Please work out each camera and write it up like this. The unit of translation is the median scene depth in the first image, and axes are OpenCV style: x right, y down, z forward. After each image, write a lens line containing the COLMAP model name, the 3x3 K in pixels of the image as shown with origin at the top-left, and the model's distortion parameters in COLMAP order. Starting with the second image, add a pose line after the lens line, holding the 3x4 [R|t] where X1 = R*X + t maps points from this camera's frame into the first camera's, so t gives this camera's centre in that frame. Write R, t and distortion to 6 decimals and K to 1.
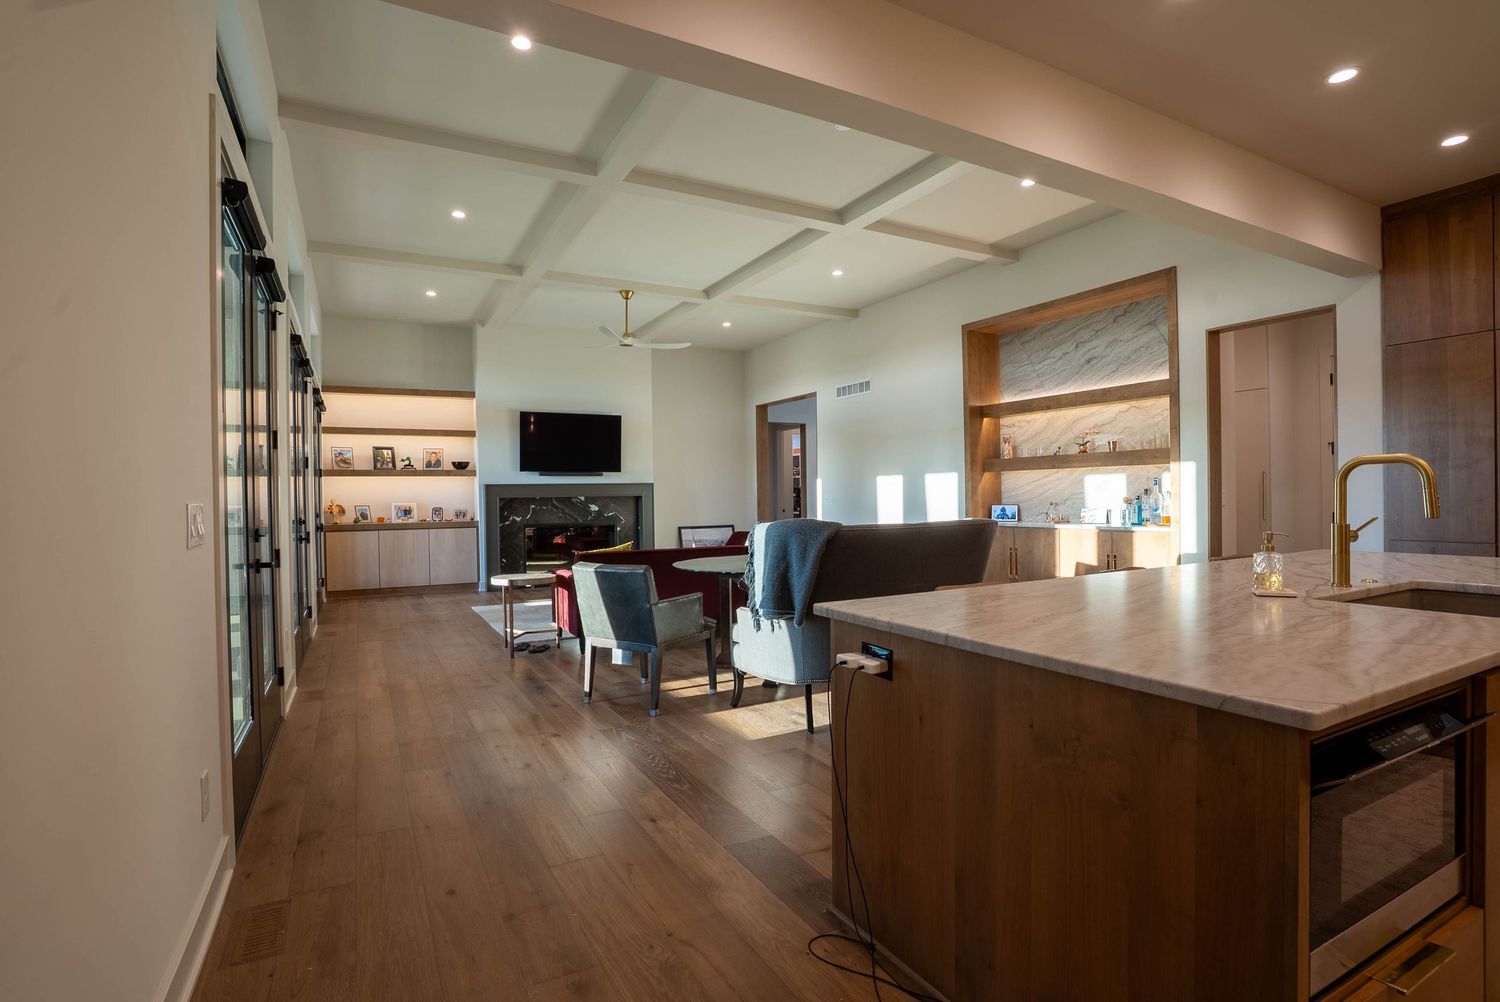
lens RADIAL K [[737.8, 0, 754.5], [0, 737.8, 502.2], [0, 0, 1]] dist [-0.081081, 0.035623]
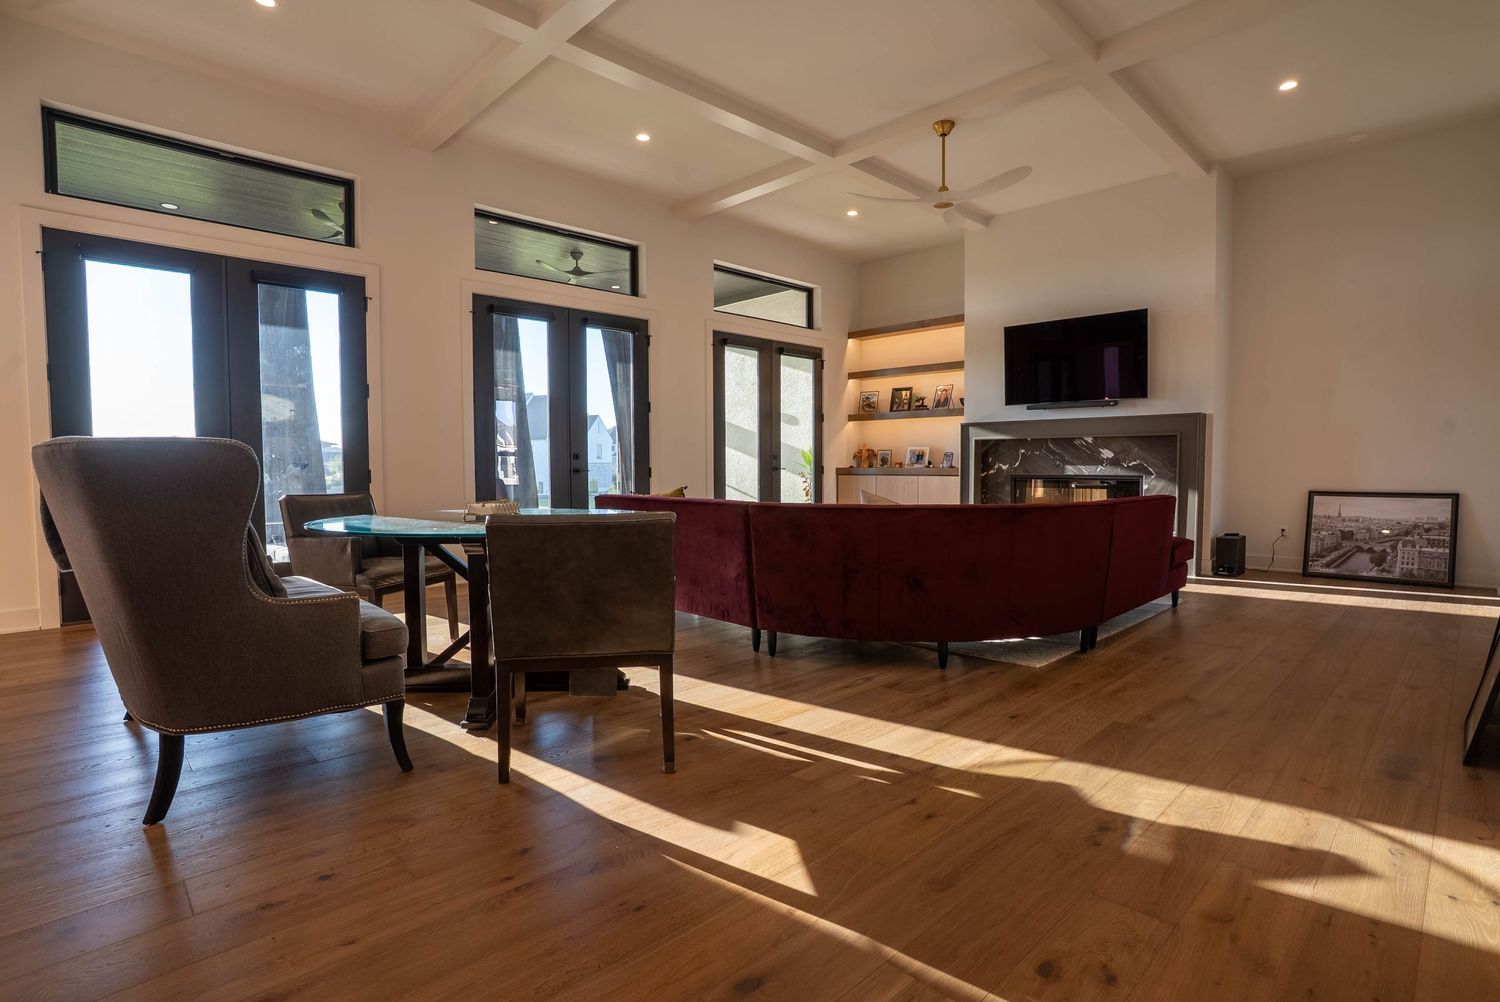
lens RADIAL K [[737.8, 0, 754.5], [0, 737.8, 502.2], [0, 0, 1]] dist [-0.081081, 0.035623]
pose [[0.275786, 0.061776, -0.959232, 0.353869], [-0.007774, 0.998043, 0.062041, 0.014238], [0.961188, -0.009653, 0.275727, 0.540853]]
